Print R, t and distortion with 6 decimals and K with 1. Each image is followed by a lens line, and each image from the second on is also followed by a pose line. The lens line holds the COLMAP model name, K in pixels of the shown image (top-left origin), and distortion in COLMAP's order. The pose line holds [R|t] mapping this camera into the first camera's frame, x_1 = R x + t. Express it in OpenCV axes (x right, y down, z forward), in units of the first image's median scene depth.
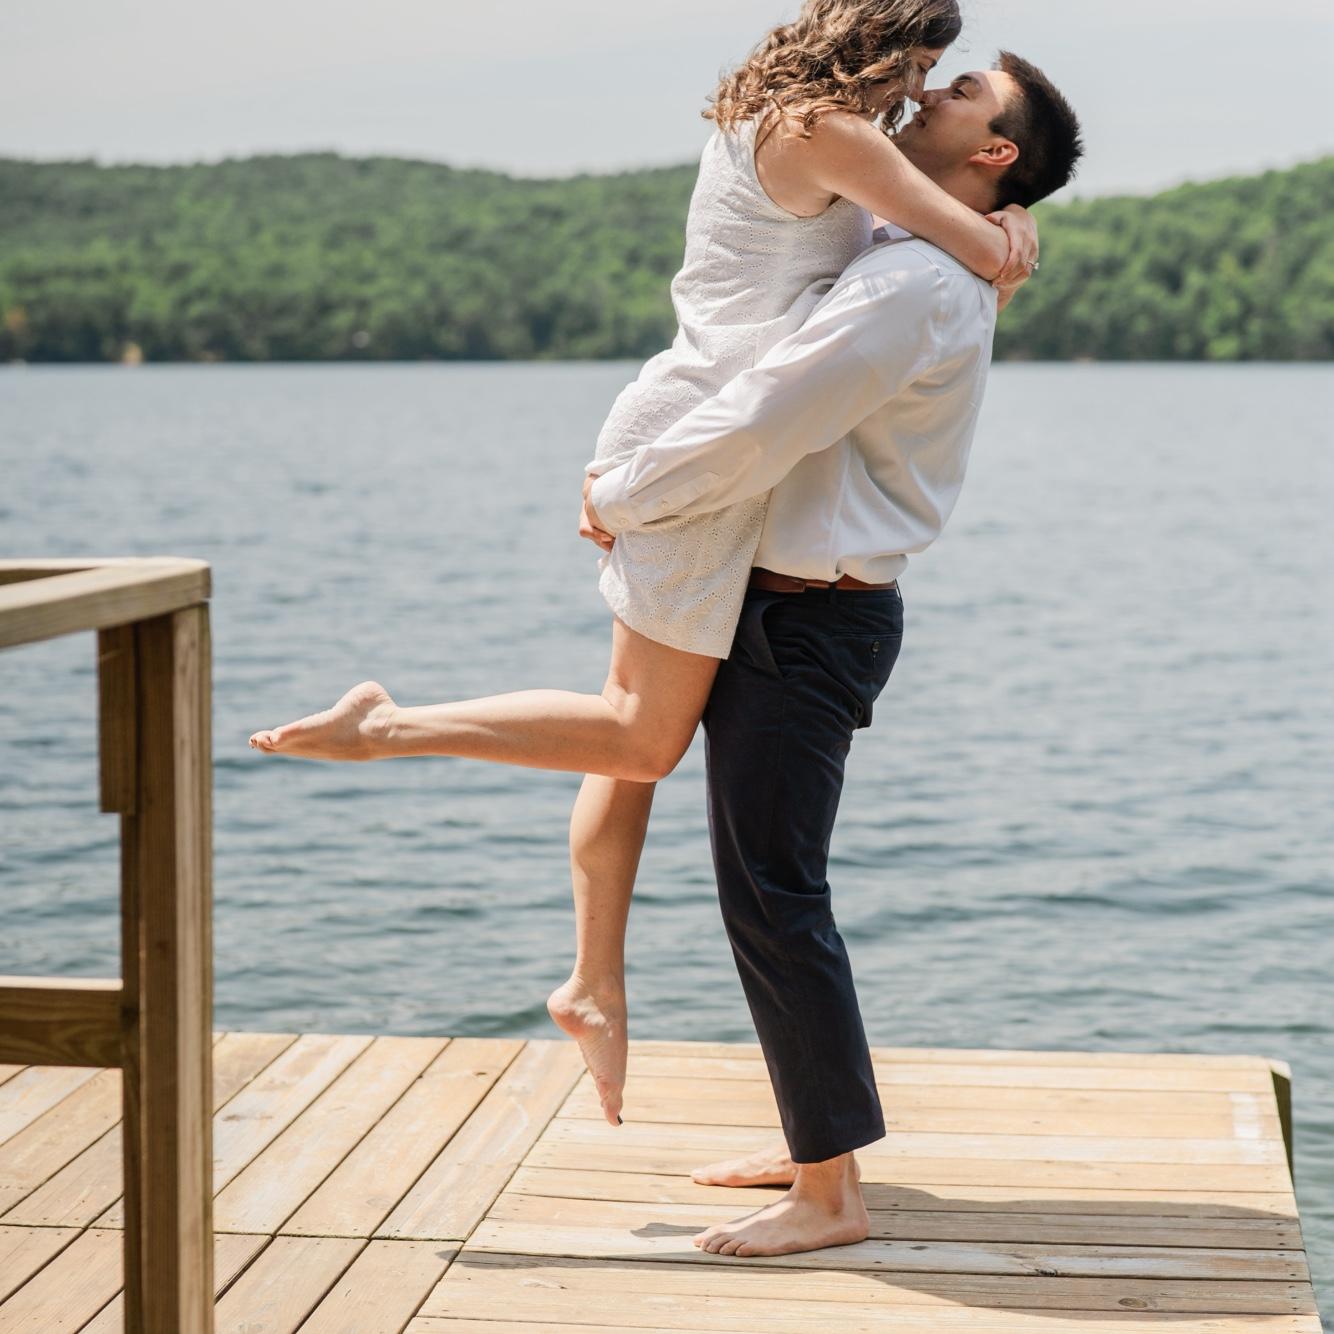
lens RADIAL K [[3100.4, 0, 659.3], [0, 3100.4, 622.7], [0, 0, 1]] dist [-0.187087, 1.854791]
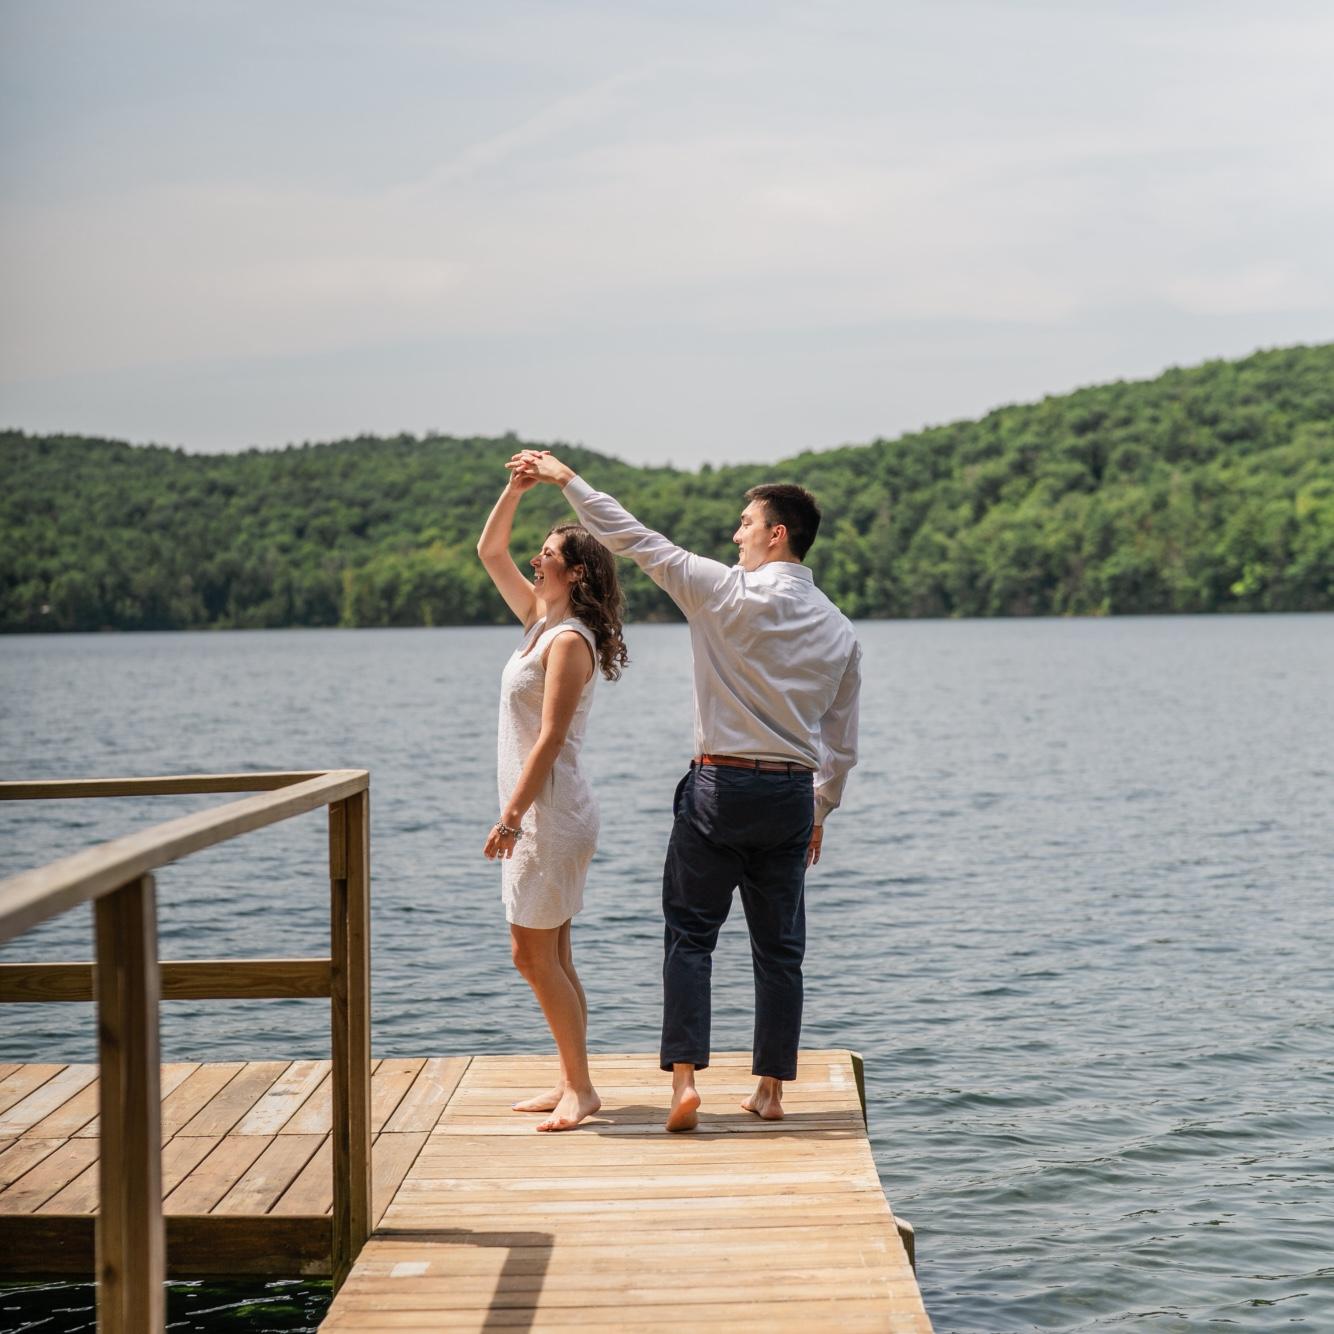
lens RADIAL K [[2982.3, 0, 667.0], [0, 2982.3, 667.0], [0, 0, 1]] dist [-0.121574, 0.650113]
pose [[0.992726, -0.018049, 0.119035, -0.083774], [0.026088, 0.997457, -0.066327, 0.024307], [-0.117535, 0.068950, 0.990672, -0.549572]]
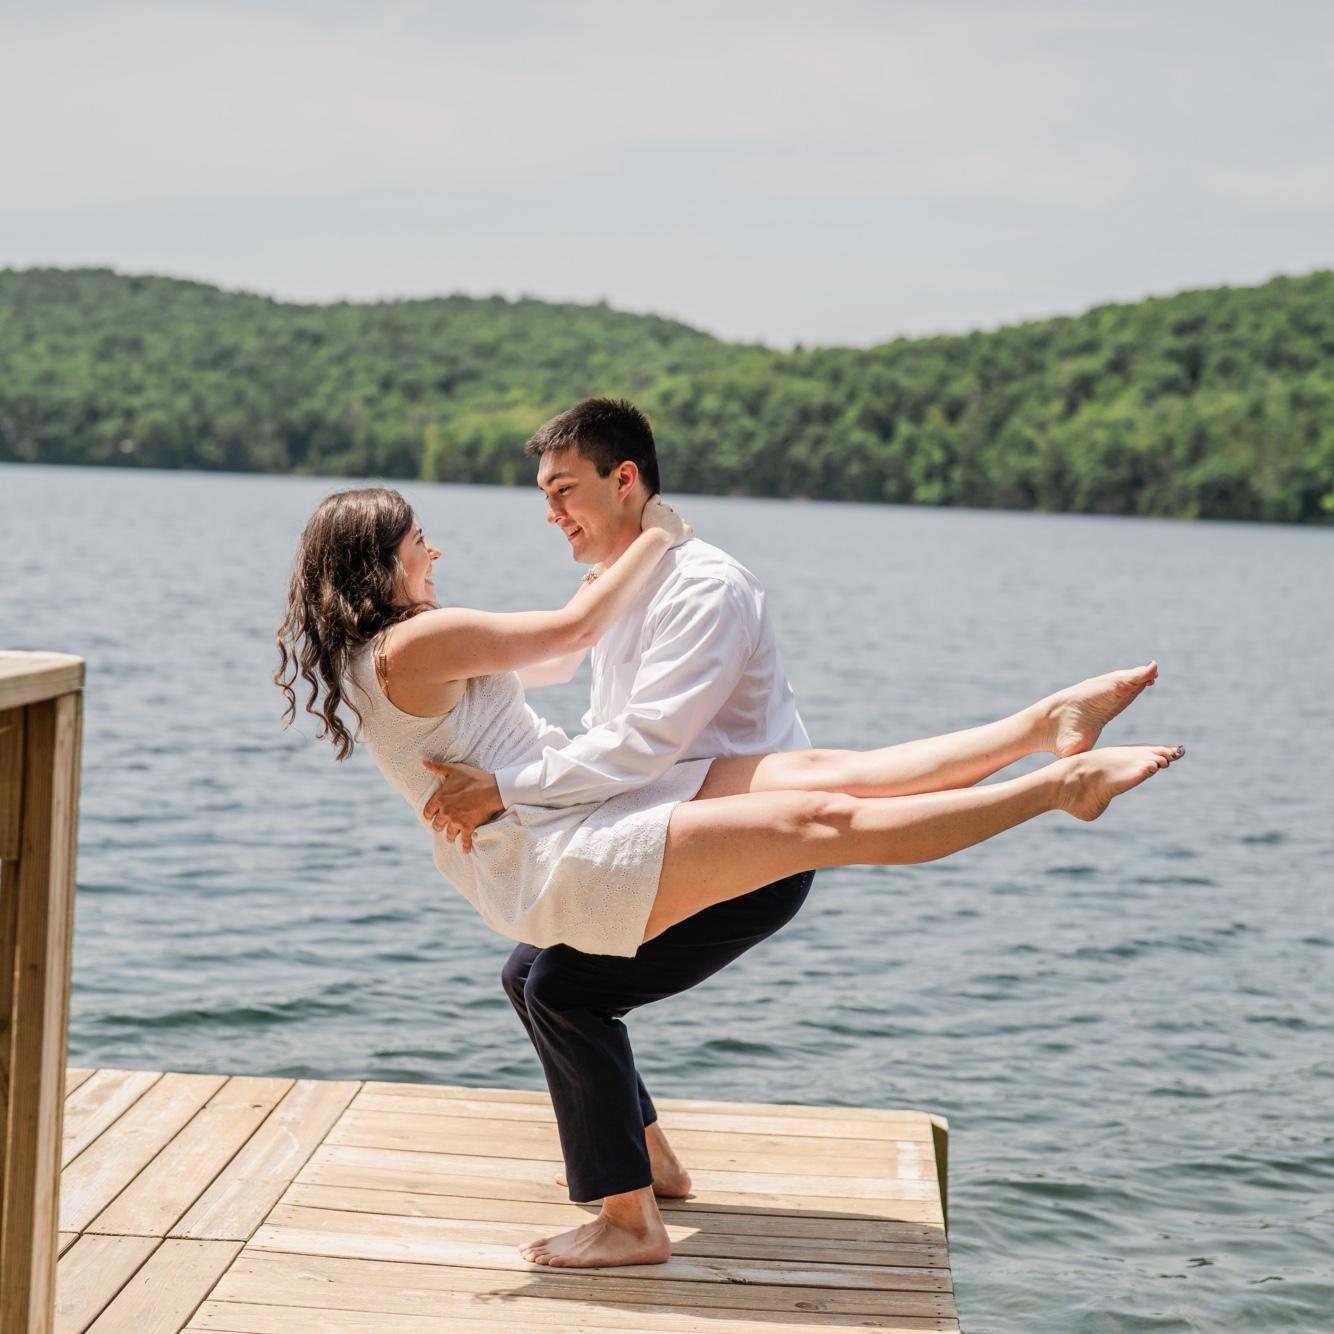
lens RADIAL K [[2906.9, 0, 667.0], [0, 2906.9, 667.0], [0, 0, 1]] dist [-0.110287, 0.667240]
pose [[0.994771, 0.042368, 0.092928, -0.012727], [-0.040334, 0.998906, -0.023659, 0.001184], [-0.093829, 0.019787, 0.995392, -0.097161]]
